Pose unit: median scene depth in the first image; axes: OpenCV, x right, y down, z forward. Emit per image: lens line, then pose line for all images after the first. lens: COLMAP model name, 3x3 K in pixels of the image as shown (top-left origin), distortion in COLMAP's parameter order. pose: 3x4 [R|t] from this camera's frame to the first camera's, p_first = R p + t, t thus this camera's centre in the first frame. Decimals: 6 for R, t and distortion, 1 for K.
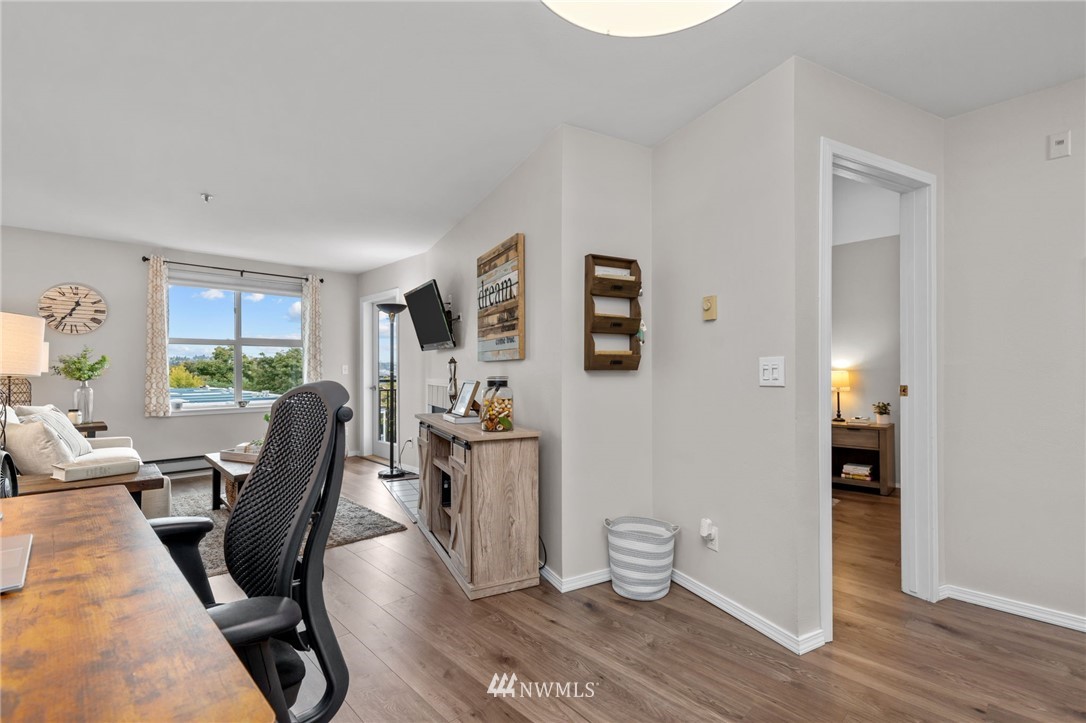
lens RADIAL K [[488.0, 0, 556.5], [0, 488.0, 368.0], [0, 0, 1]] dist [0.005744, -0.001666]
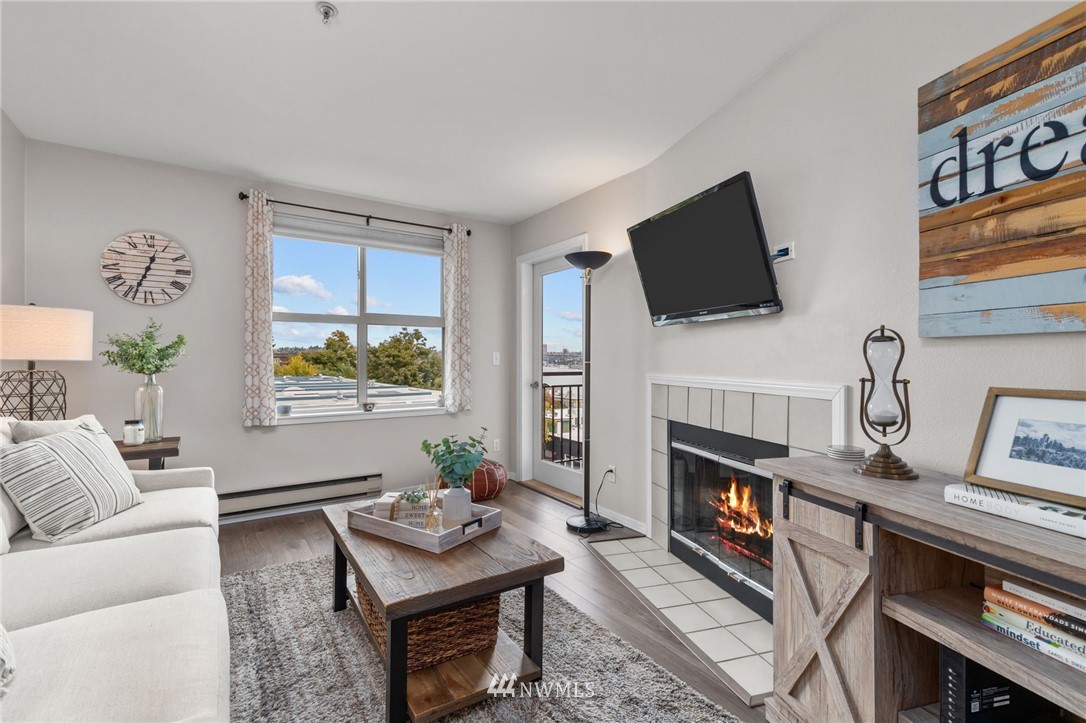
lens RADIAL K [[488.0, 0, 550.6], [0, 488.0, 361.3], [0, 0, 1]] dist [0.005744, -0.001666]
pose [[0.983918, 0.003808, -0.178580, -0.318956], [-0.002746, 0.999977, 0.006194, 0.003790], [0.178599, -0.005604, 0.983906, 0.437563]]
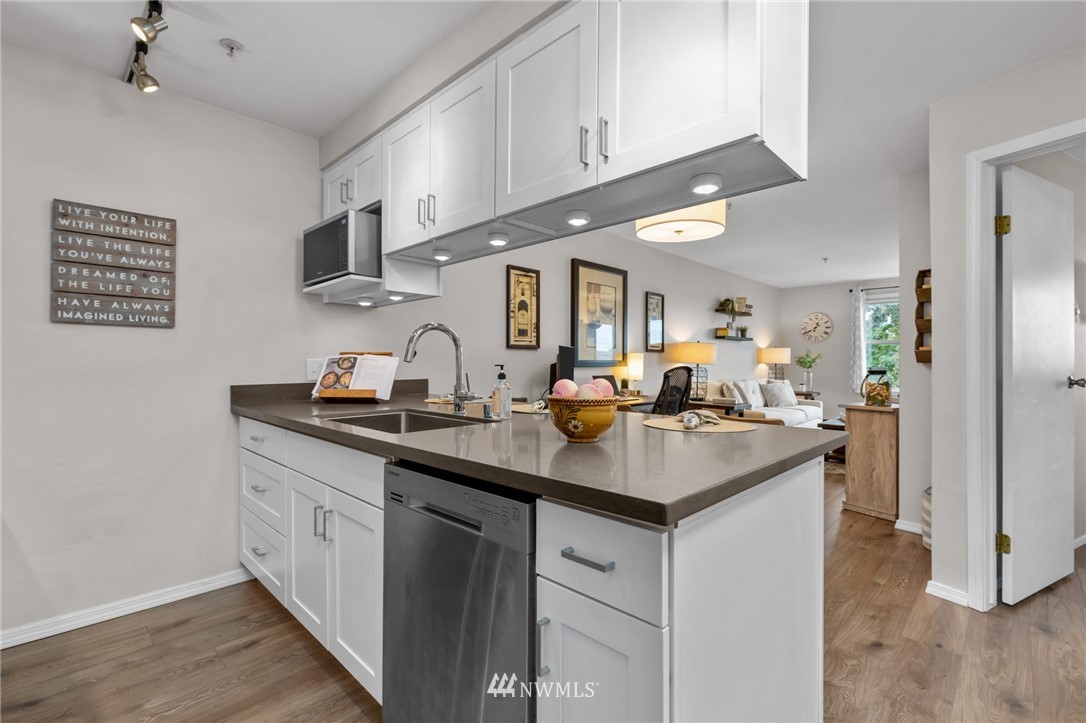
lens RADIAL K [[488.0, 0, 546.7], [0, 488.0, 362.2], [0, 0, 1]] dist [0.005744, -0.001666]
pose [[0.022226, 0.001386, -0.999752, 0.746170], [0.001685, 0.999998, 0.001424, -0.000878], [0.999752, -0.001716, 0.022223, 0.003714]]
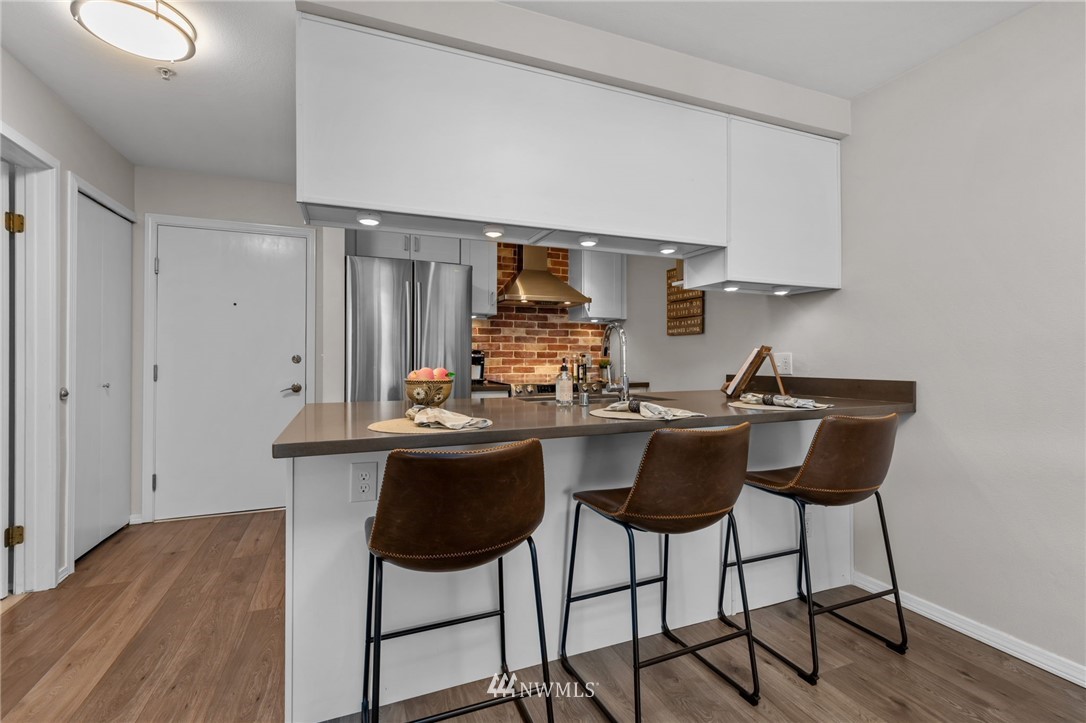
lens RADIAL K [[488.0, 0, 541.3], [0, 488.0, 359.9], [0, 0, 1]] dist [0.005744, -0.001666]
pose [[-0.922991, 0.002782, 0.384811, 0.161944], [0.002806, 0.999996, -0.000498, 0.004190], [-0.384811, 0.000621, -0.922995, 0.429029]]
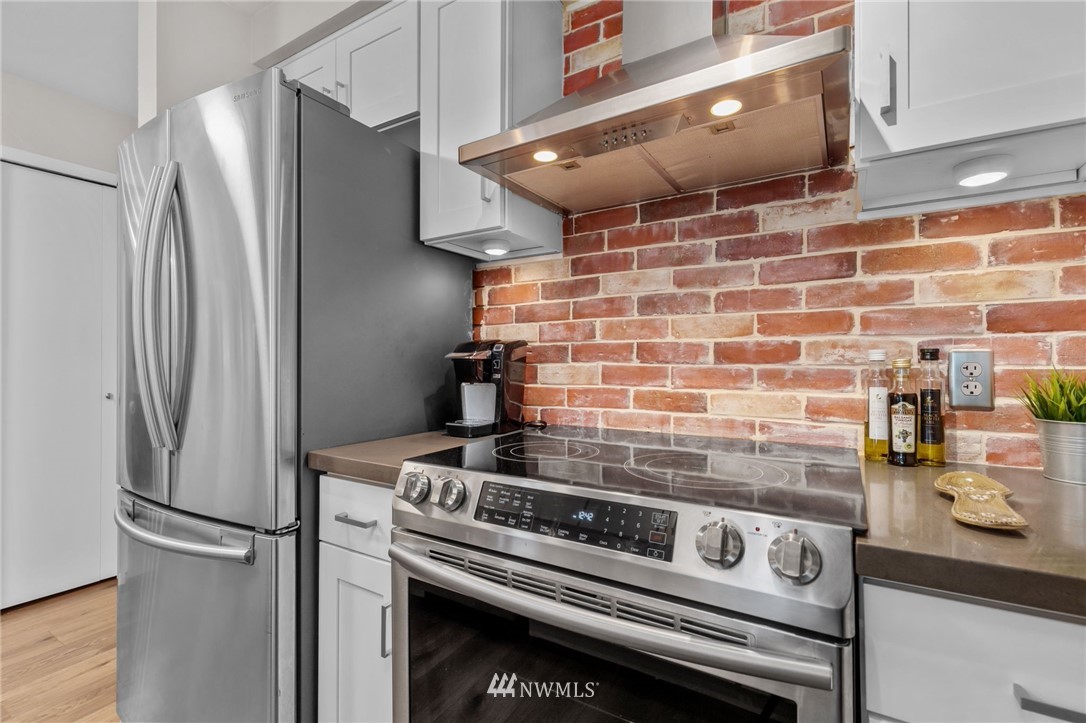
lens RADIAL K [[488.0, 0, 541.1], [0, 488.0, 357.1], [0, 0, 1]] dist [0.005744, -0.001666]
pose [[-0.248207, 0.013498, 0.968613, 0.295411], [0.000106, 0.999903, -0.013907, 0.000119], [-0.968707, -0.003349, -0.248185, -0.306248]]
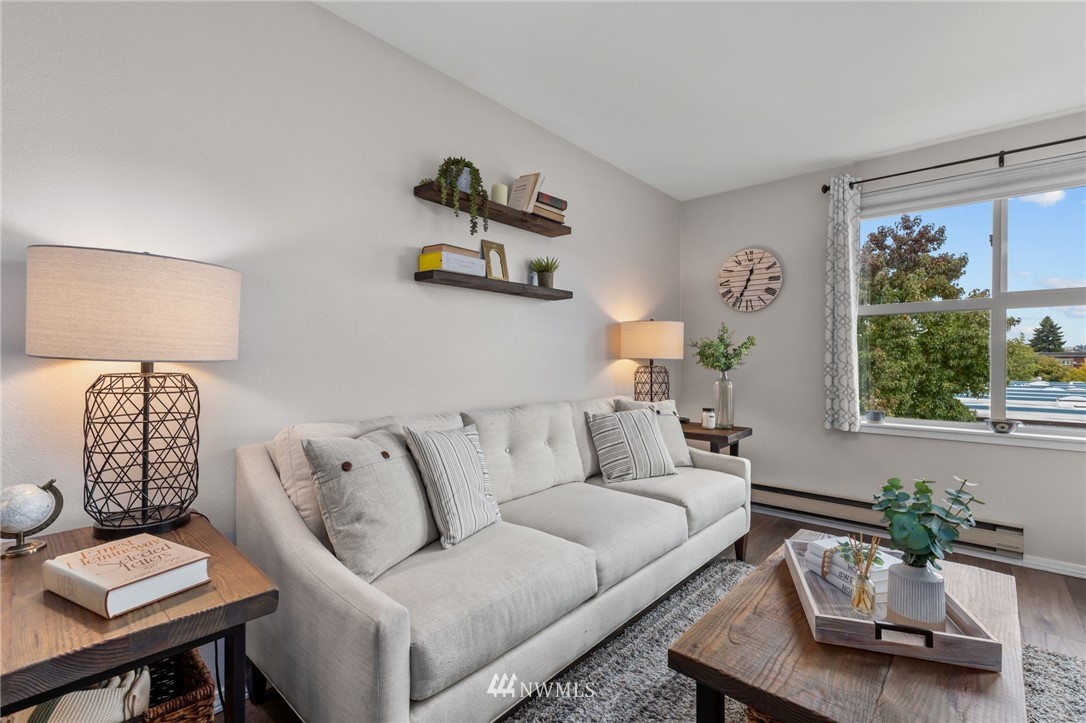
lens RADIAL K [[488.0, 0, 545.7], [0, 488.0, 362.2], [0, 0, 1]] dist [0.005744, -0.001666]
pose [[0.065690, 0.009200, -0.997798, -0.224420], [-0.000336, 0.999958, 0.009198, 0.005560], [0.997840, -0.000269, 0.065691, 0.633629]]
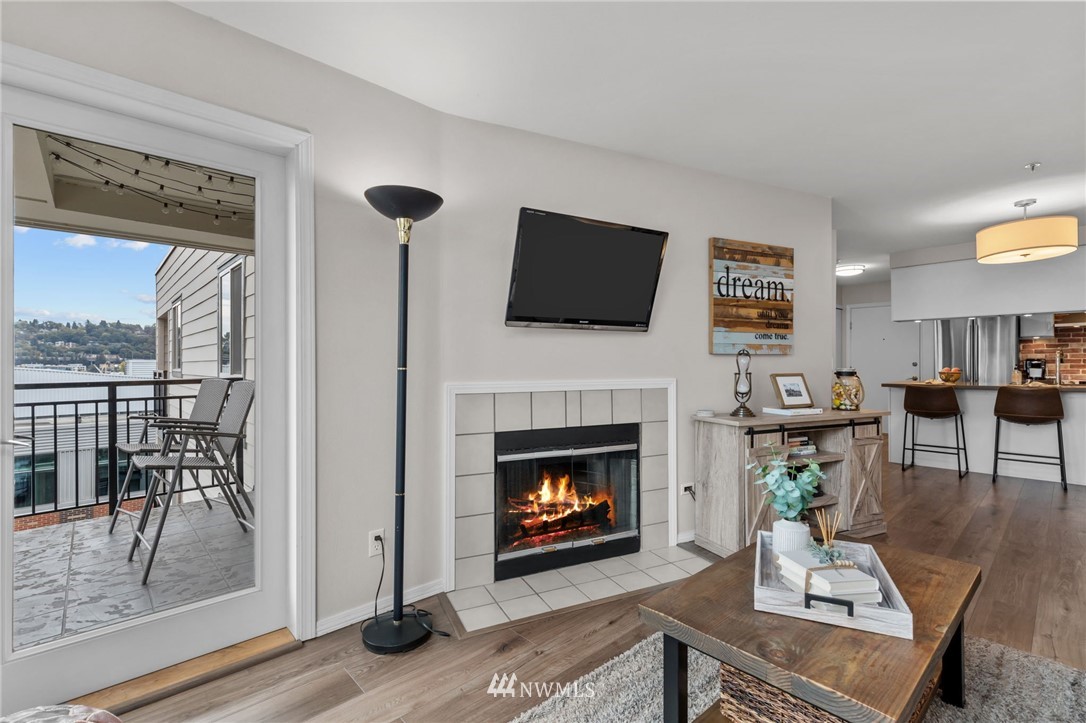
lens RADIAL K [[488.0, 0, 552.2], [0, 488.0, 365.2], [0, 0, 1]] dist [0.005744, -0.001666]
pose [[0.023883, 0.011022, 0.999654, -0.845949], [0.005689, 0.999922, -0.011161, 0.011508], [-0.999699, 0.005954, 0.023818, 1.030954]]
